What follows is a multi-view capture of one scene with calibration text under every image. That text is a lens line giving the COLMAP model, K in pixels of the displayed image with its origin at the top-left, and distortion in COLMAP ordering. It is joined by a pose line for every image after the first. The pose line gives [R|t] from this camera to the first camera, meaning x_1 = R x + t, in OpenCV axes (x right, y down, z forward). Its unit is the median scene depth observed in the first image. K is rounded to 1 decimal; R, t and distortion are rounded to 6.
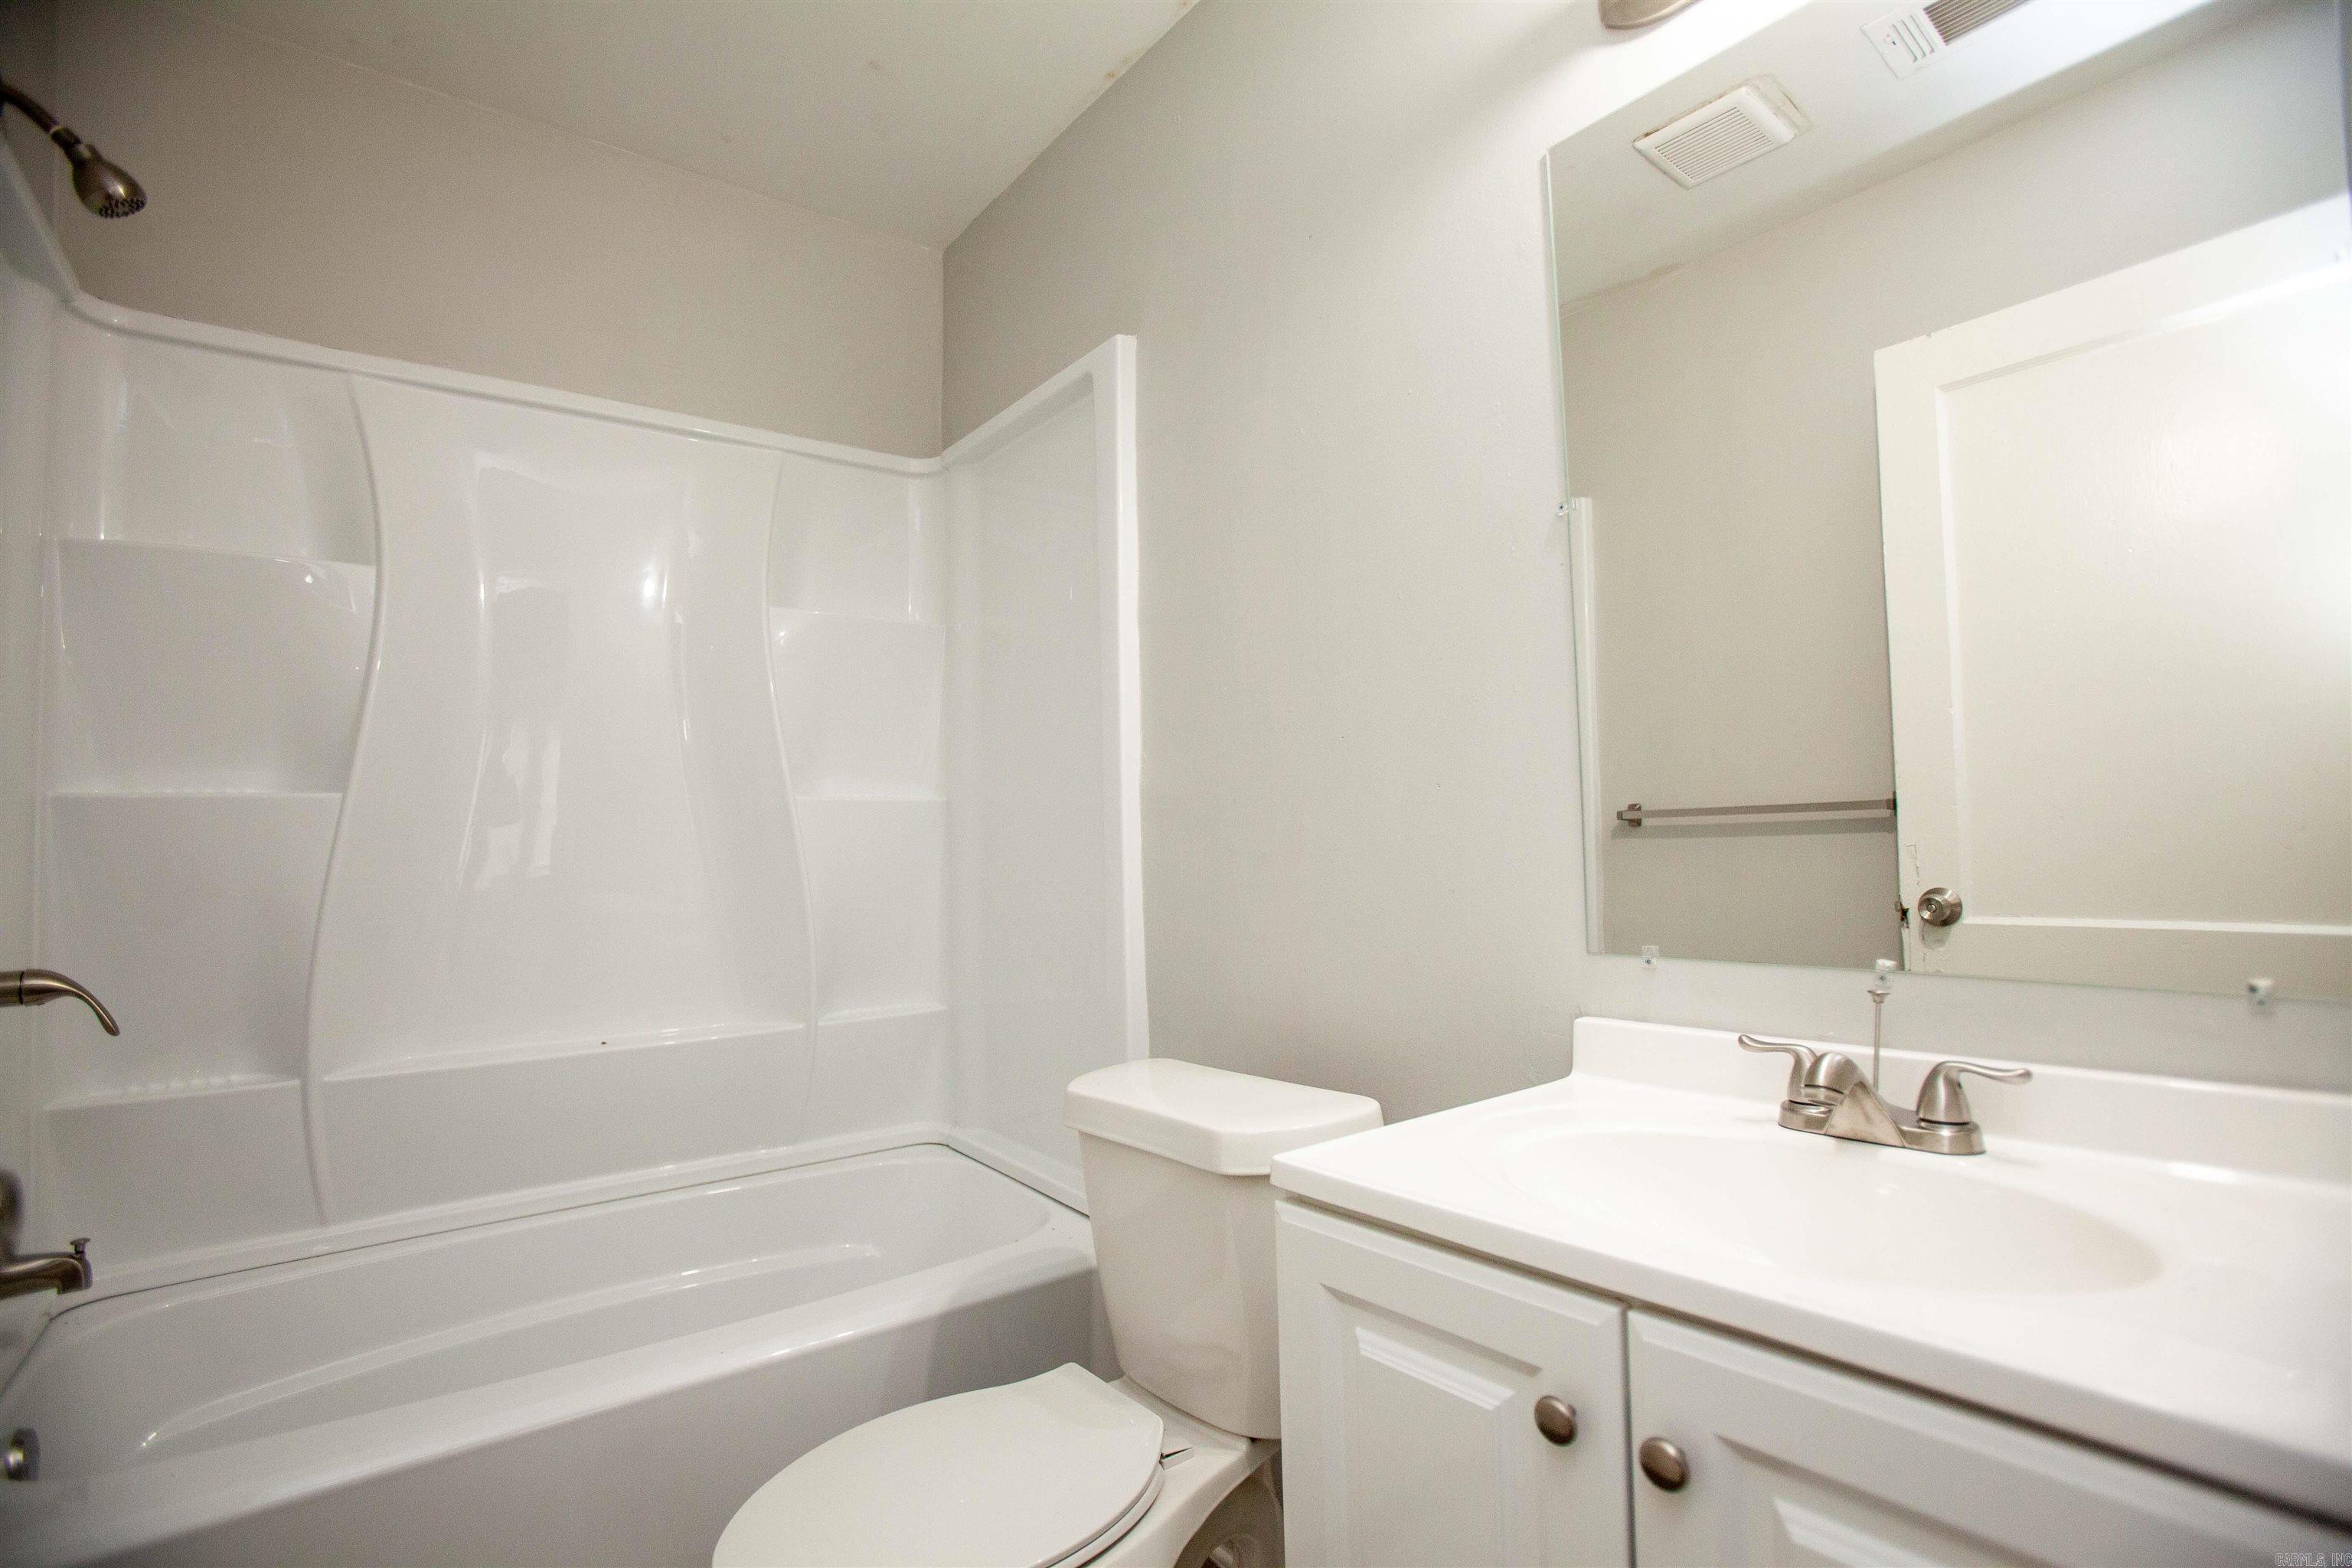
lens RADIAL K [[1091.8, 0, 1157.2], [0, 1091.8, 778.8], [0, 0, 1]] dist [-0.064970, 0.024897]
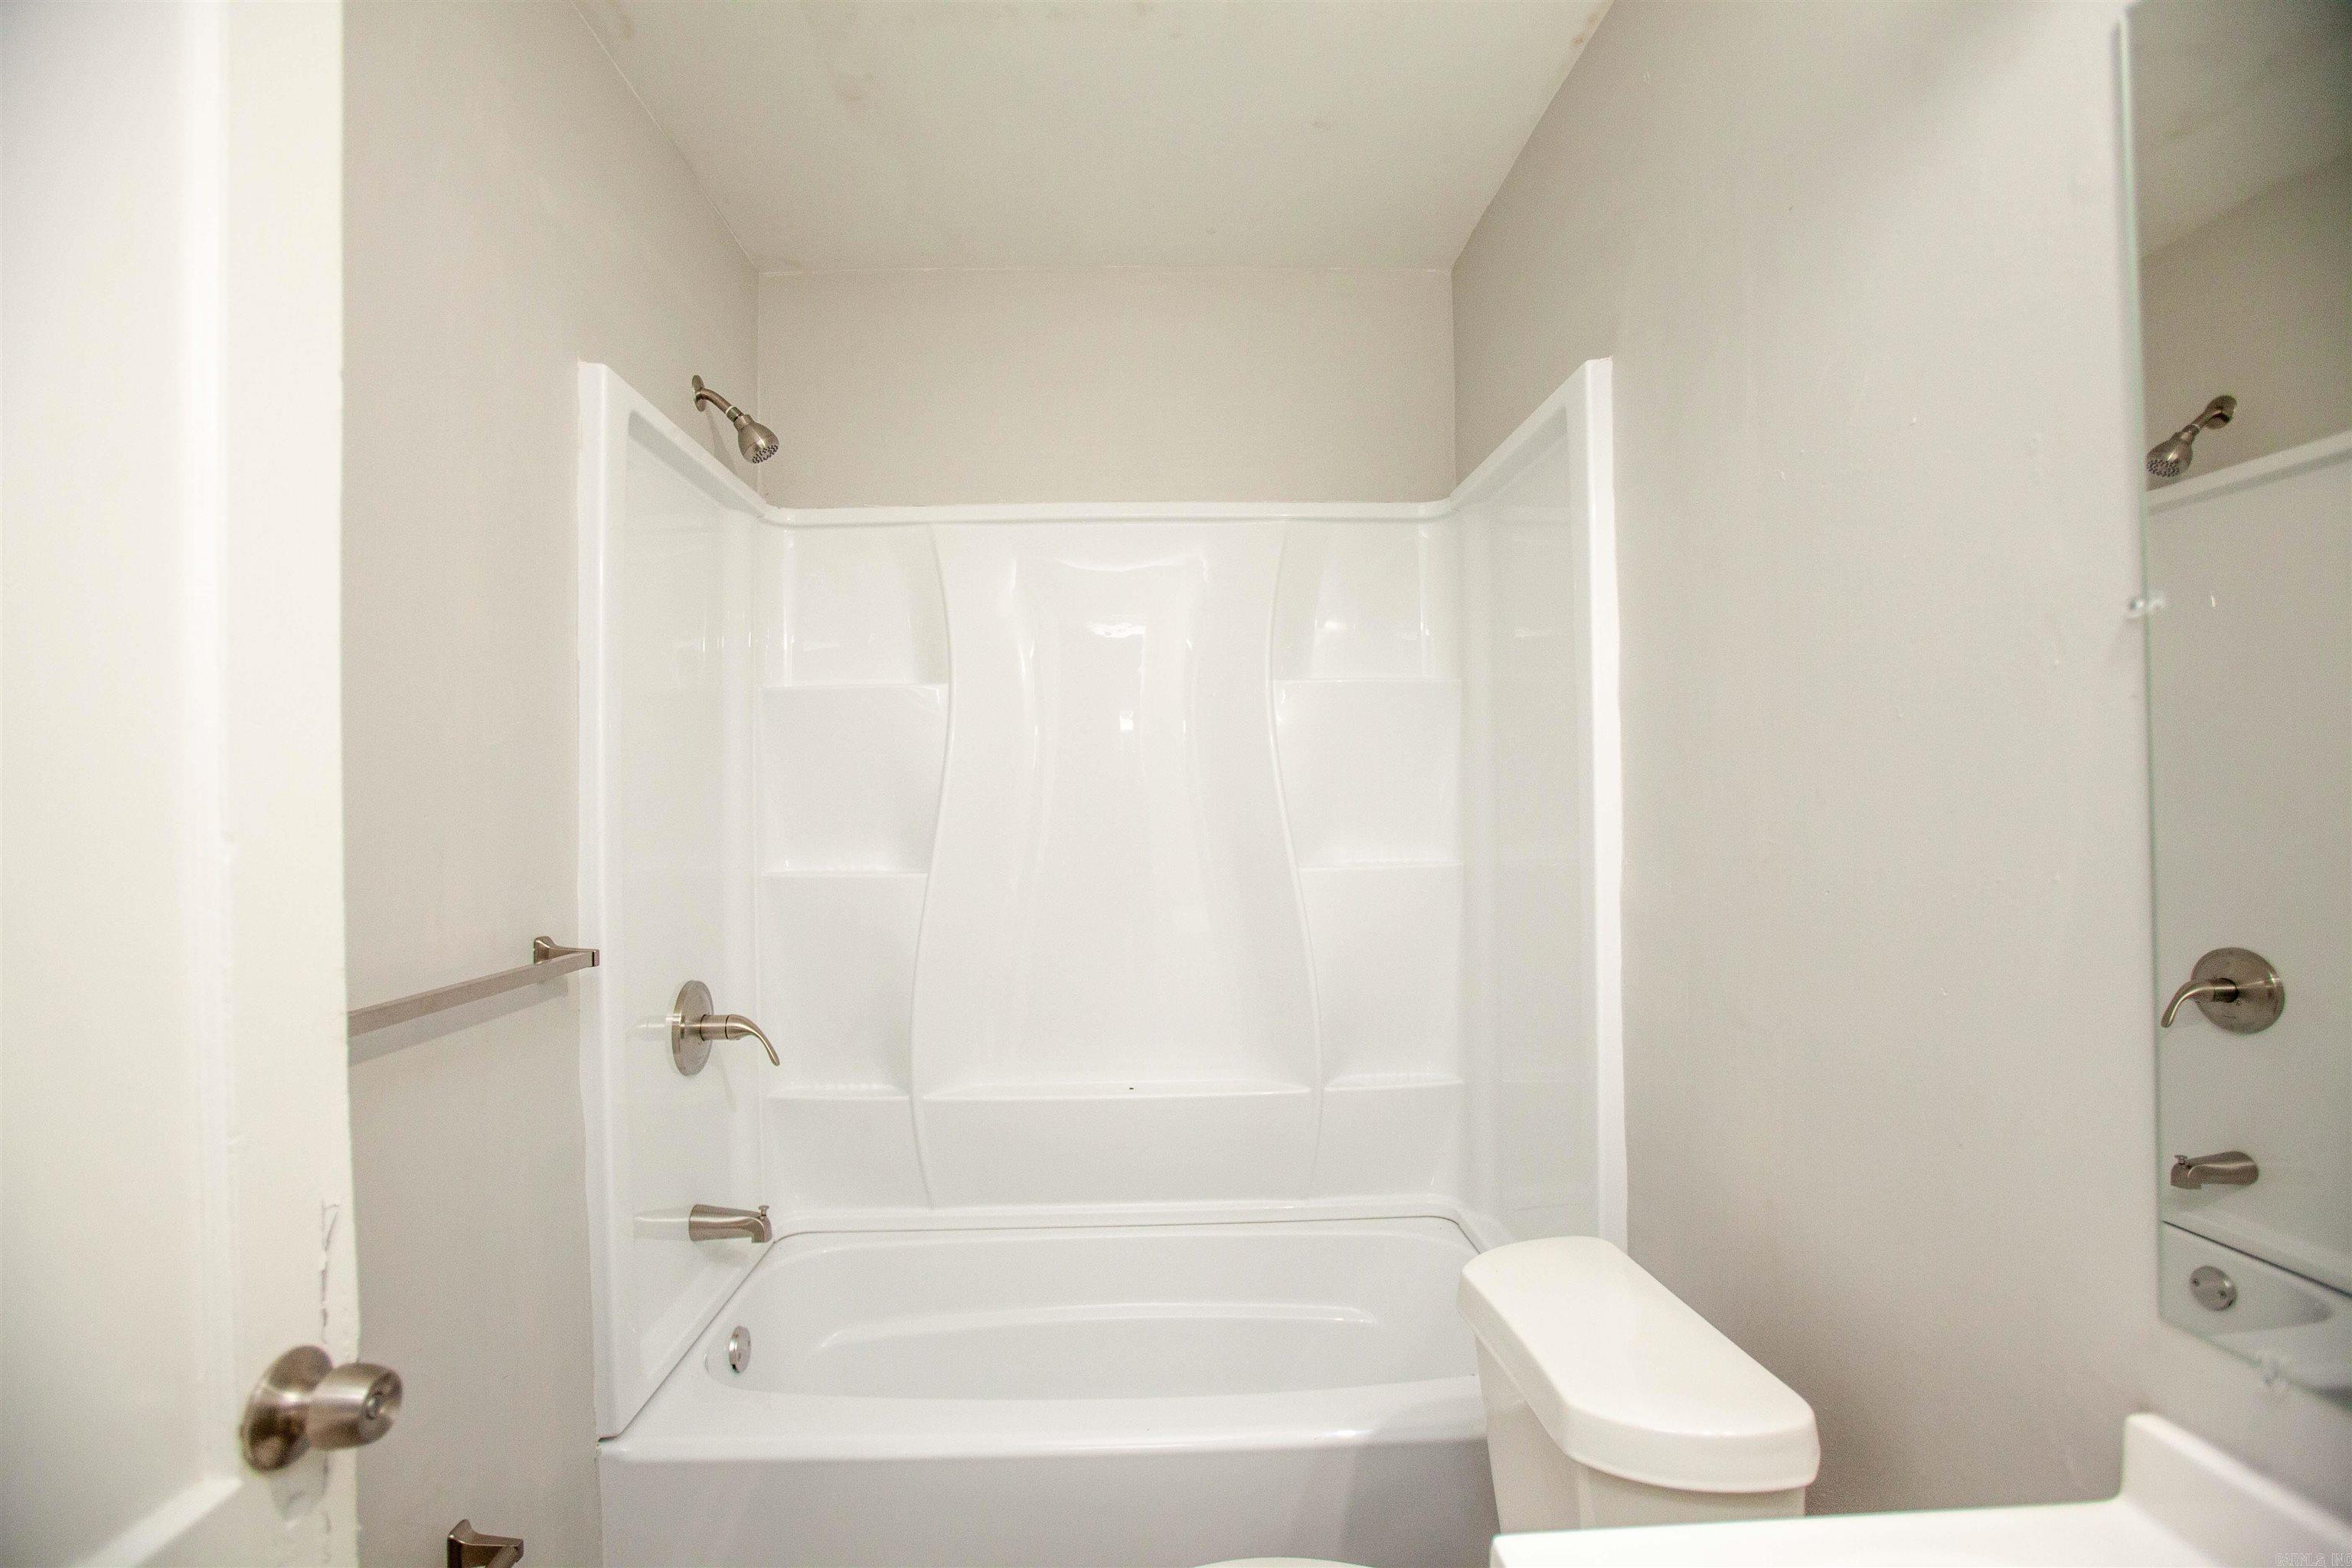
lens RADIAL K [[1091.8, 0, 1162.0], [0, 1091.8, 777.5], [0, 0, 1]] dist [-0.064970, 0.024897]
pose [[0.815655, -0.000899, -0.578538, 0.183747], [0.027429, 0.998934, 0.037118, -0.130865], [0.577888, -0.046144, 0.814810, 0.113439]]
